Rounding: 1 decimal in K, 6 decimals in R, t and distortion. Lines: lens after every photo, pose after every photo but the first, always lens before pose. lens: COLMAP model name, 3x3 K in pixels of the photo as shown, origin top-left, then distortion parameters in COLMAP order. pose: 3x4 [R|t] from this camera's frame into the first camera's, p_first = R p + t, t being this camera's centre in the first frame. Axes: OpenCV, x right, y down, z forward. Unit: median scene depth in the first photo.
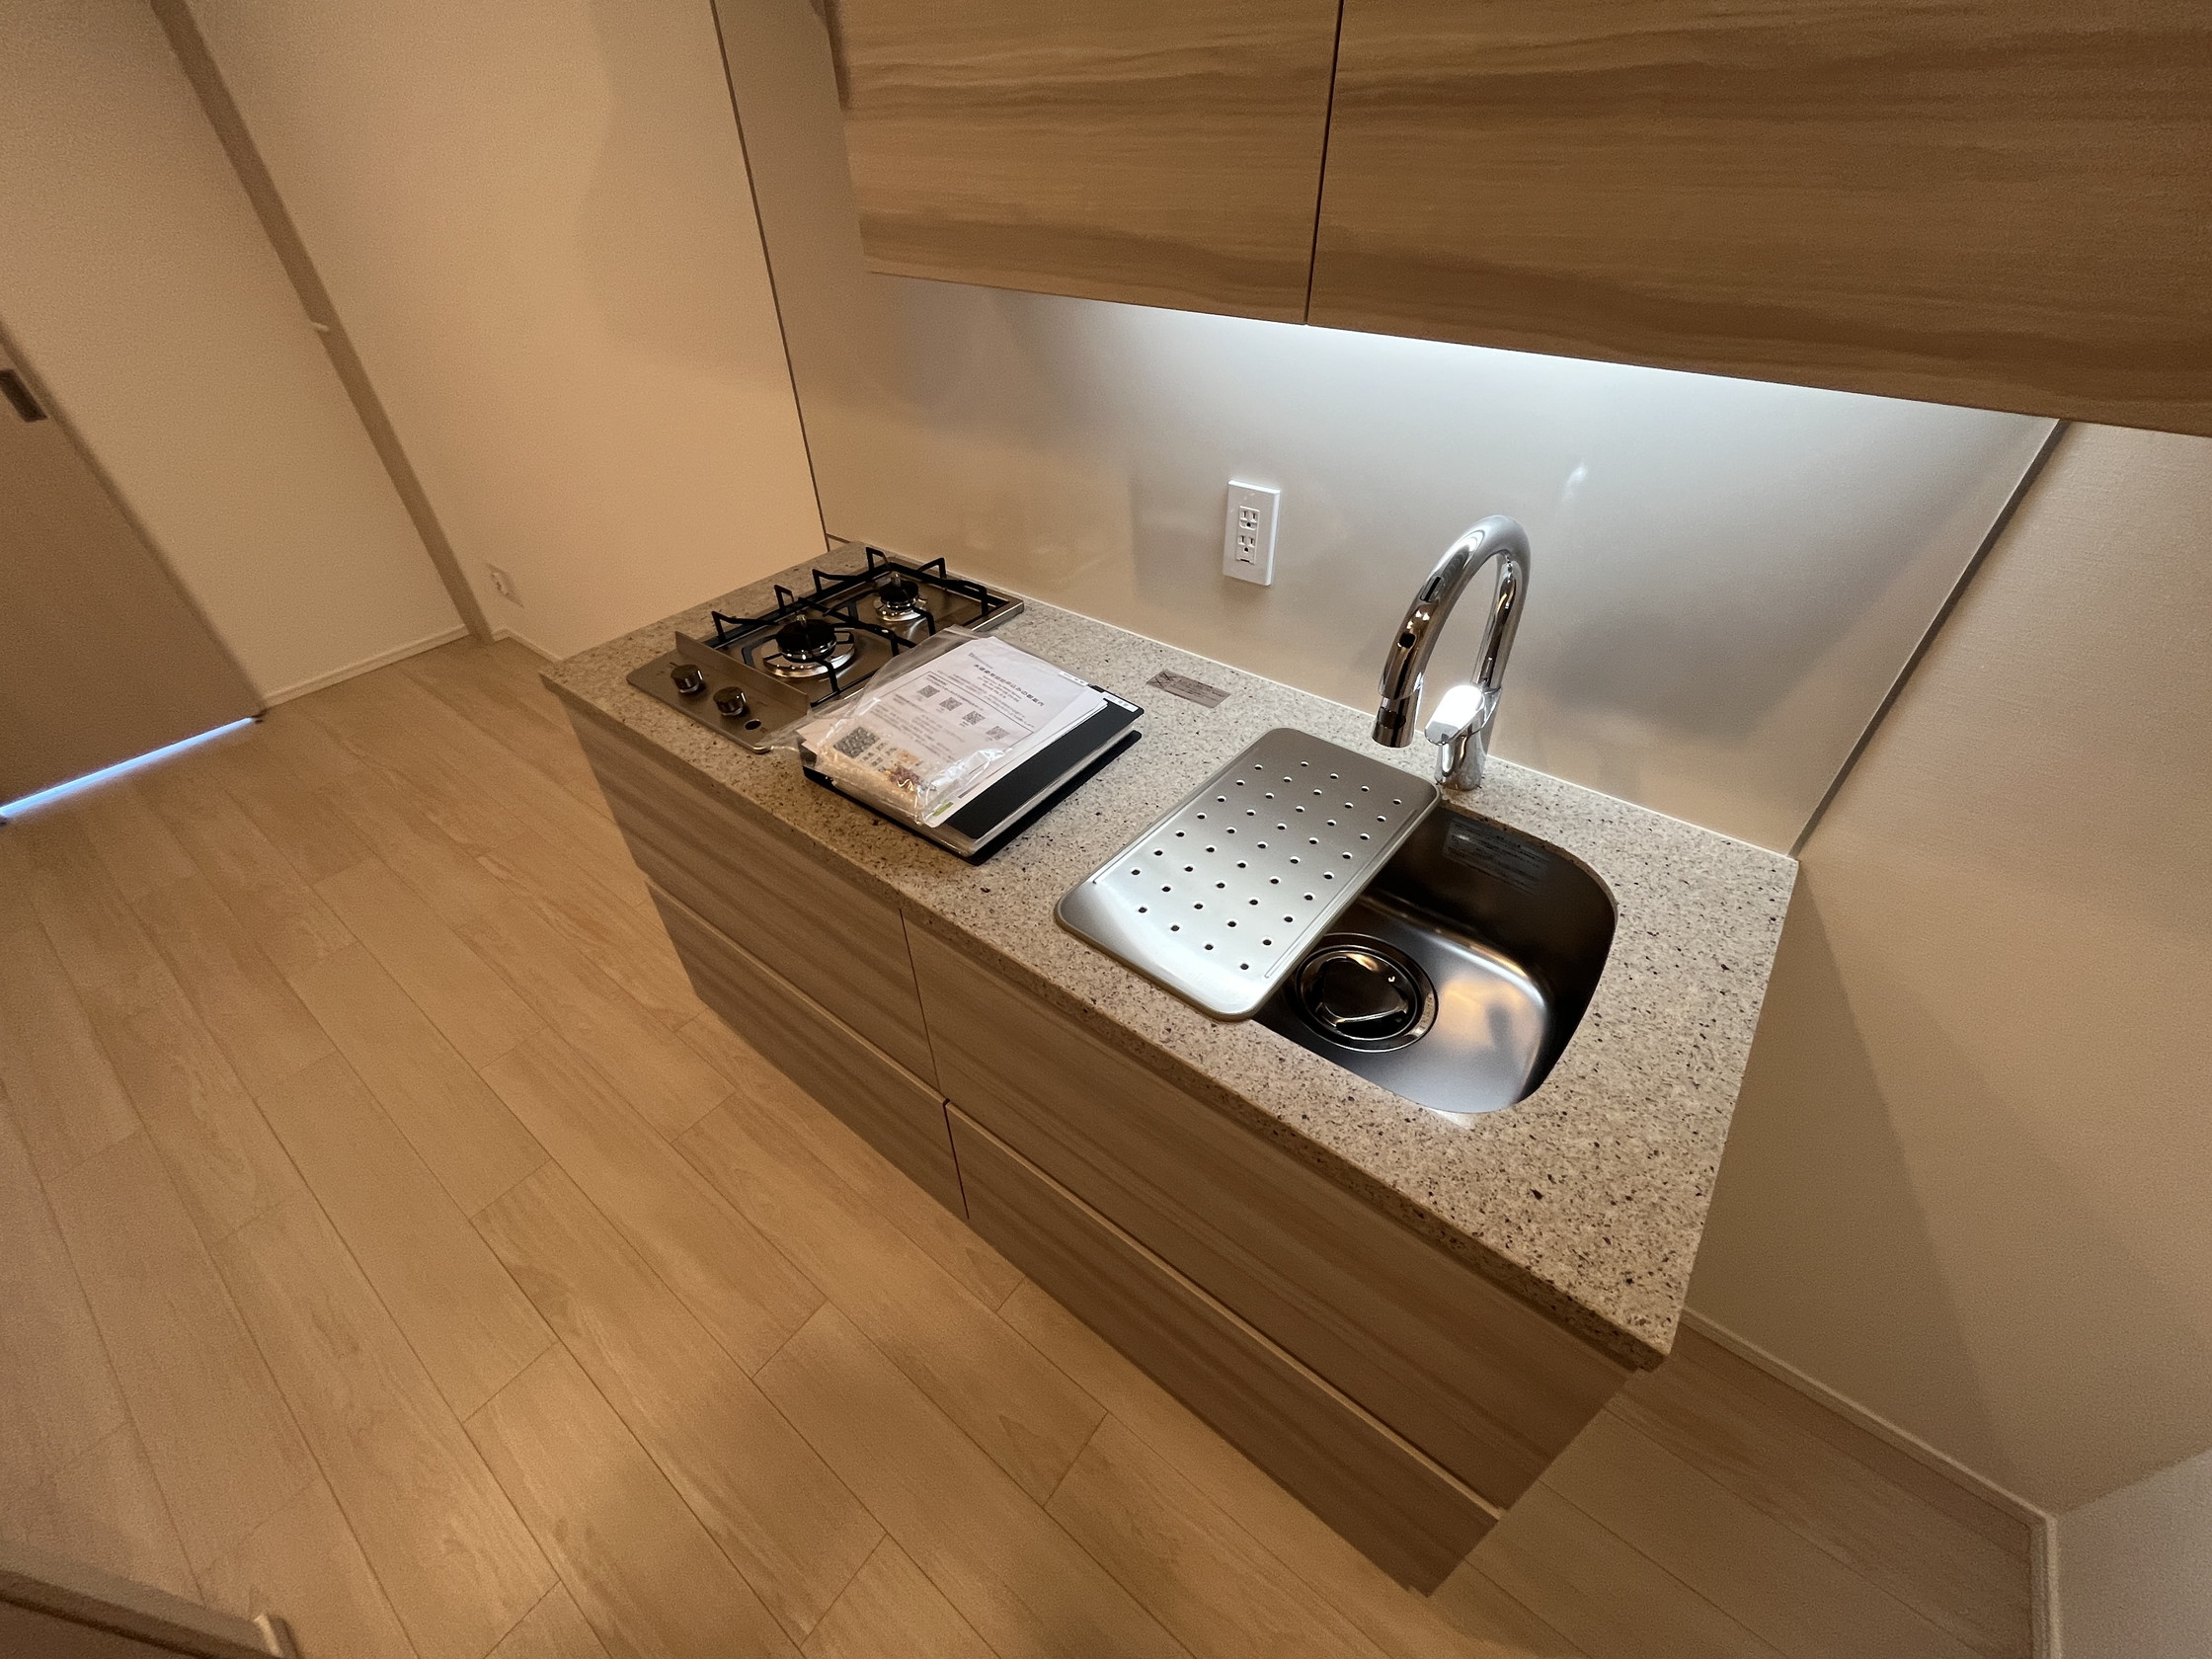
lens RADIAL K [[893.9, 0, 1114.3], [0, 893.9, 833.2], [0, 0, 1]] dist [-0.008655, 0.000309]
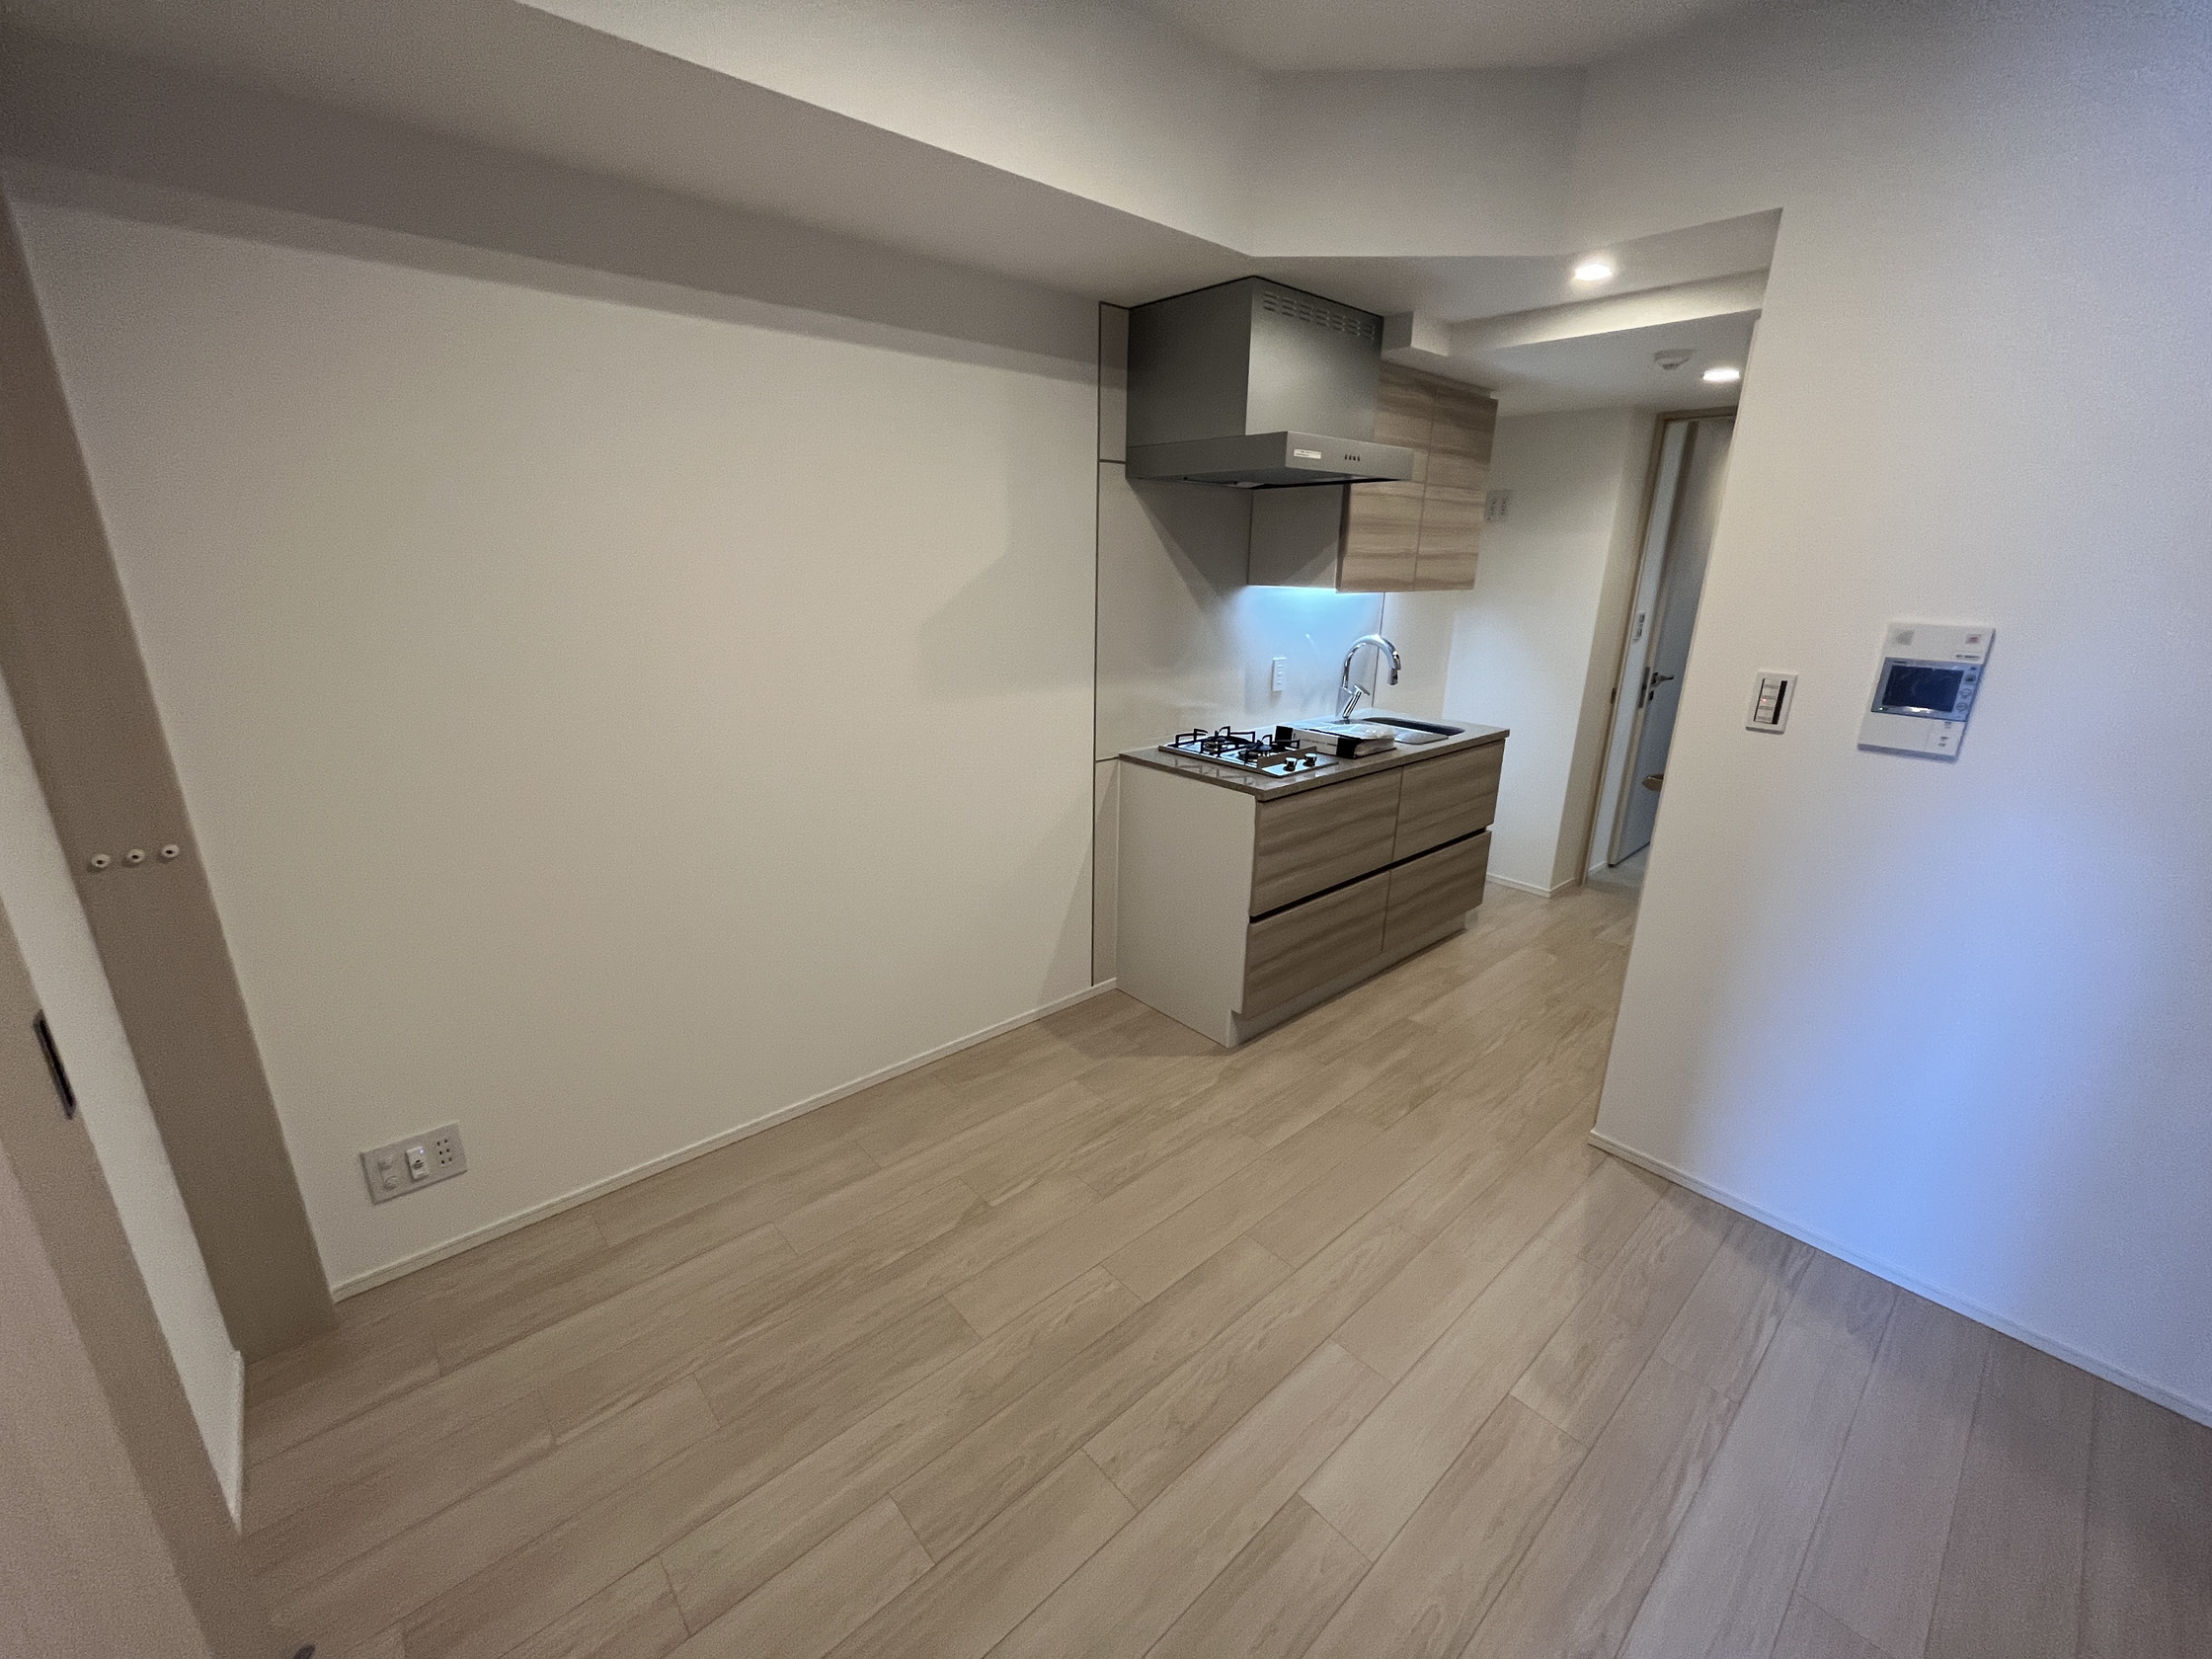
lens RADIAL K [[893.9, 0, 1099.1], [0, 893.9, 827.1], [0, 0, 1]] dist [-0.008655, 0.000309]
pose [[0.198464, -0.283227, 0.938294, -2.952226], [0.612207, 0.783426, 0.106988, -0.635204], [-0.765385, 0.553197, 0.328875, 0.783801]]
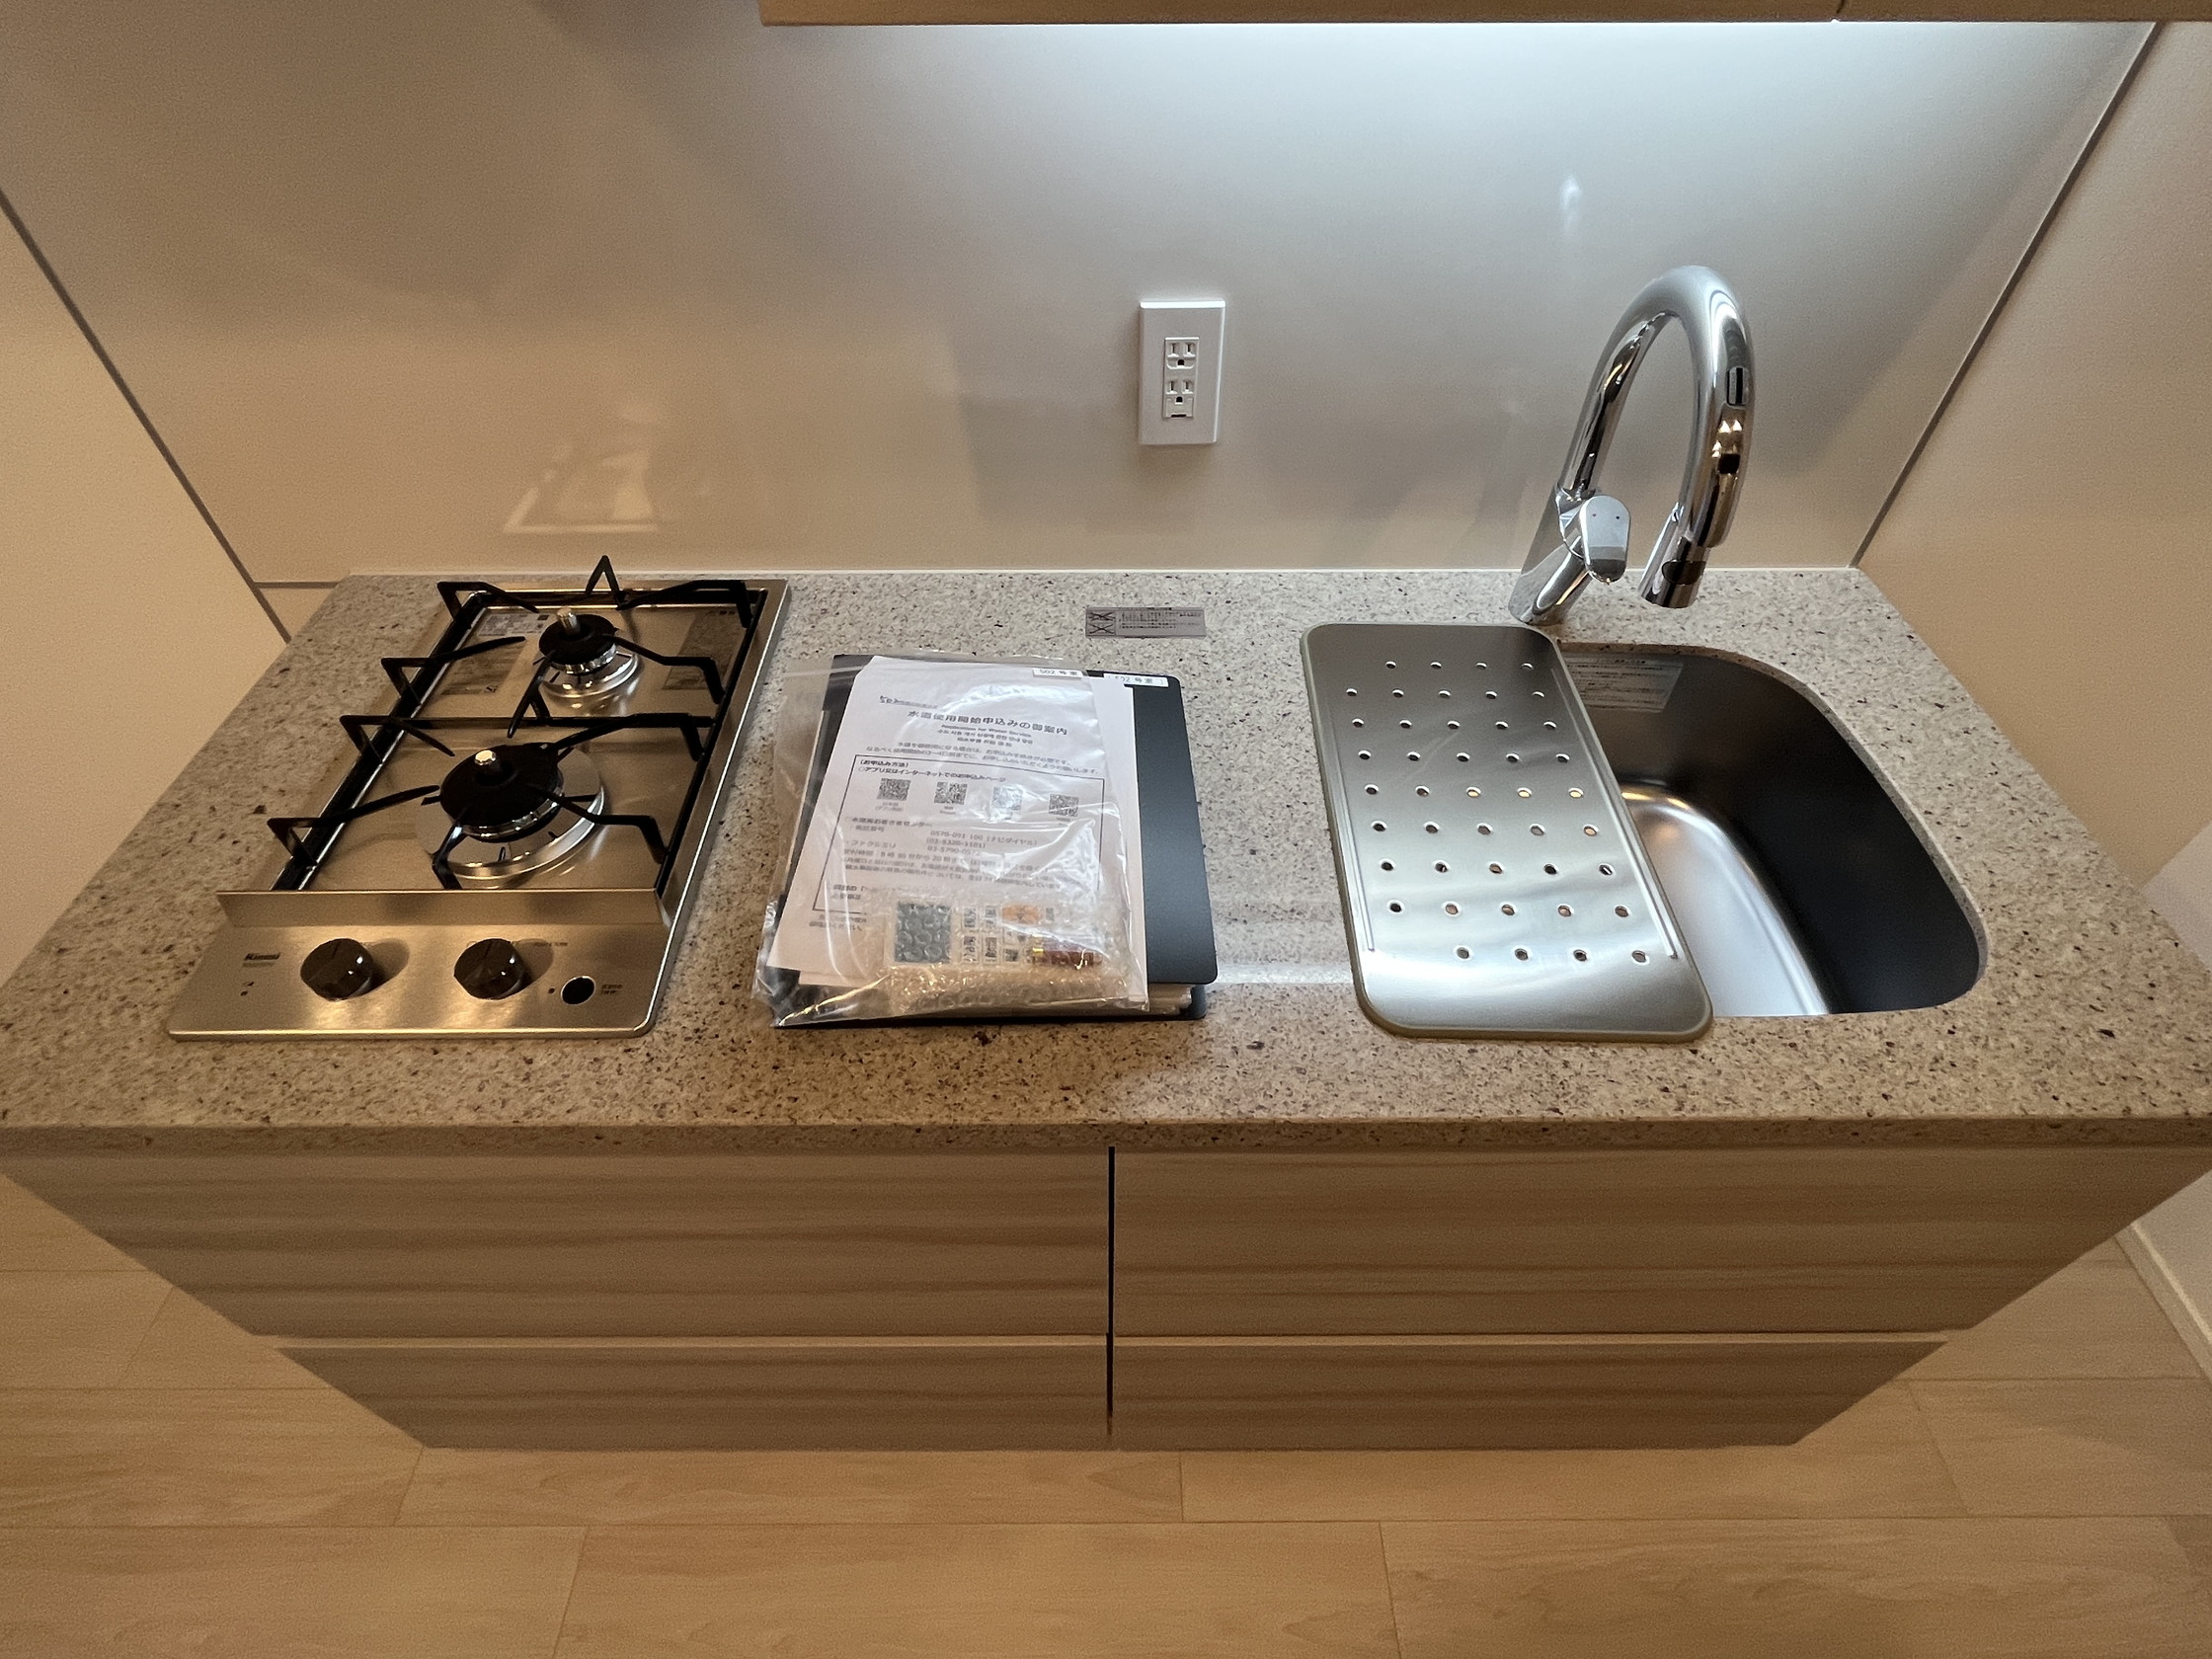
lens RADIAL K [[1093.6, 0, 1097.7], [0, 1093.6, 827.8], [0, 0, 1]] dist [0.000577, 0.000766]
pose [[0.791090, -0.435121, 0.429938, -0.412044], [0.383538, 0.900369, 0.205510, -0.227844], [-0.476525, 0.002320, 0.879158, 0.314721]]
